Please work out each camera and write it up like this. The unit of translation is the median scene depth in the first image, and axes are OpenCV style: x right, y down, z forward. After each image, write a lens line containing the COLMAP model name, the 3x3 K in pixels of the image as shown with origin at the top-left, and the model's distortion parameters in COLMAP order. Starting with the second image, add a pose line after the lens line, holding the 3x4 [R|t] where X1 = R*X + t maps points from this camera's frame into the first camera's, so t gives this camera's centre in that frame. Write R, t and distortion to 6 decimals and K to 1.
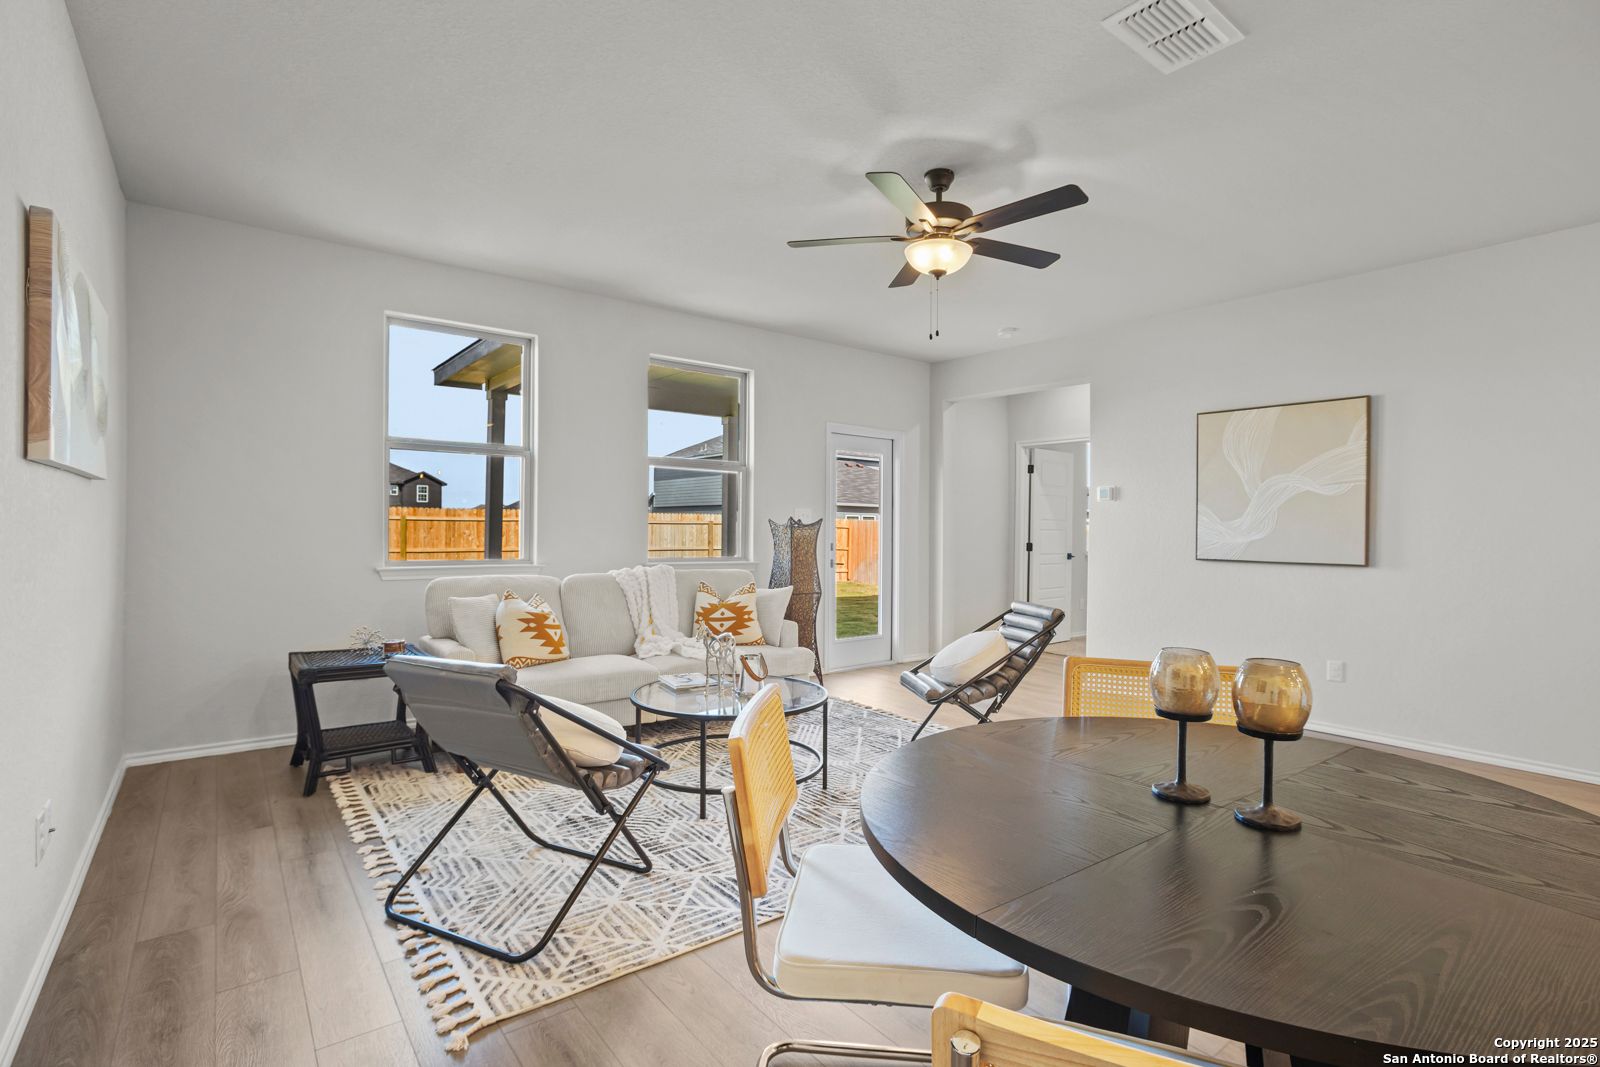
lens RADIAL K [[765.4, 0, 805.4], [0, 765.4, 529.3], [0, 0, 1]] dist [-0.058136, 0.031222]
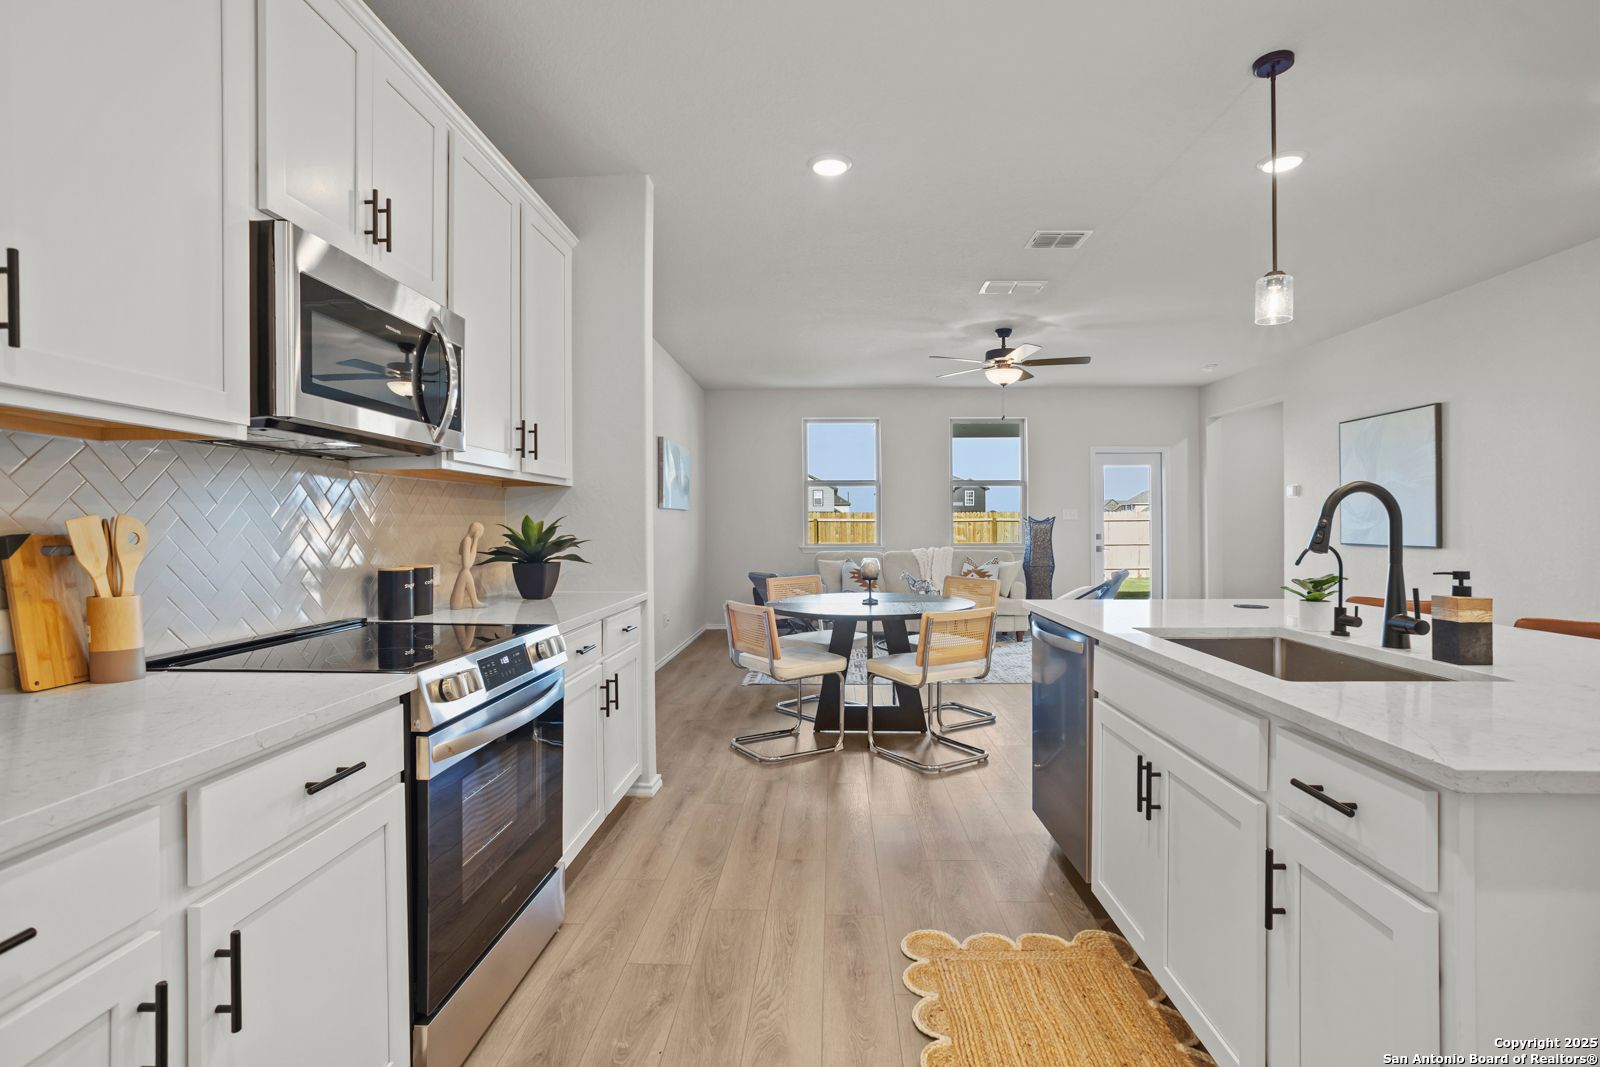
lens RADIAL K [[765.4, 0, 805.4], [0, 765.4, 529.3], [0, 0, 1]] dist [-0.058136, 0.031222]
pose [[0.767713, -0.011306, -0.640694, 0.691351], [0.011248, 0.999928, -0.004167, 0.012984], [0.640695, -0.004007, 0.767785, -0.515060]]
